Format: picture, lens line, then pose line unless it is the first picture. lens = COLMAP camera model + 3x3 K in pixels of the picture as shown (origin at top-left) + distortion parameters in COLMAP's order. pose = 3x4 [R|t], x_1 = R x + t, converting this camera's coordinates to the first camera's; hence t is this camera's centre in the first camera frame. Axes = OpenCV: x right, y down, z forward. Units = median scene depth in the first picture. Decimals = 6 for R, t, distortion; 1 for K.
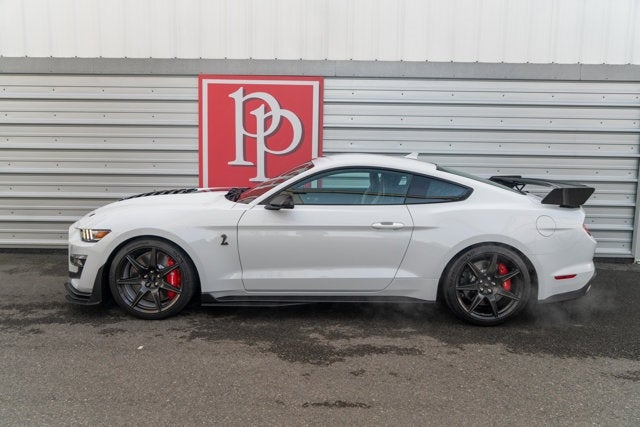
lens RADIAL K [[533.8, 0, 320.0], [0, 533.8, 213.5], [0, 0, 1]] dist [-0.007785, 0.001850]
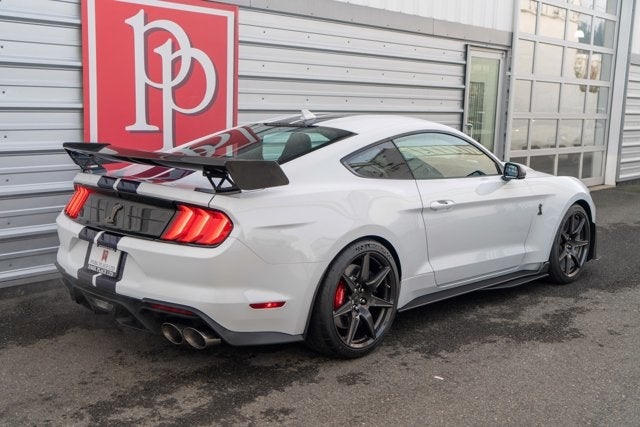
lens RADIAL K [[740.8, 0, 320.0], [0, 740.8, 213.5], [0, 0, 1]] dist [0.010024, 0.029593]
pose [[0.660205, -0.109816, 0.743014, -0.712442], [0.081206, 0.993891, 0.074740, -0.042550], [-0.746682, 0.010994, 0.665090, 0.251316]]
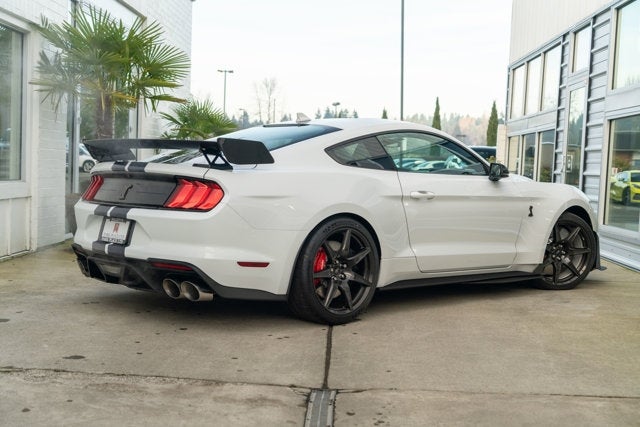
lens RADIAL K [[898.6, 0, 320.0], [0, 898.6, 213.5], [0, 0, 1]] dist [0.008495, 0.007058]
pose [[0.701621, -0.042931, 0.711256, -0.855765], [0.079847, 0.996633, -0.018610, 0.044434], [-0.708062, 0.069849, 0.702687, 0.044384]]
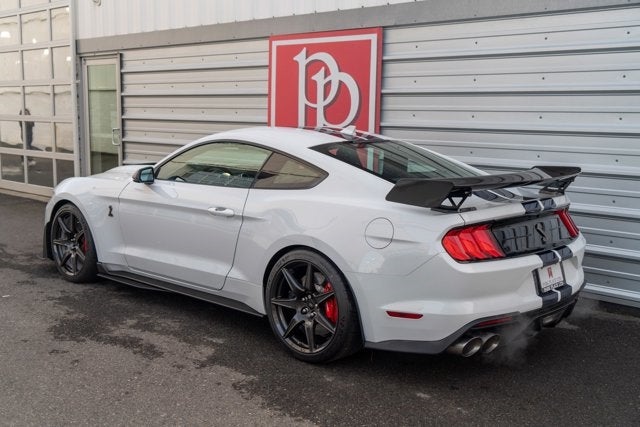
lens RADIAL K [[730.6, 0, 320.0], [0, 730.6, 213.5], [0, 0, 1]] dist [0.014135, 0.011028]
pose [[0.736318, 0.090875, -0.670506, 0.676055], [-0.094603, 0.995033, 0.030971, -0.016051], [0.669990, 0.040628, 0.741257, 0.180221]]
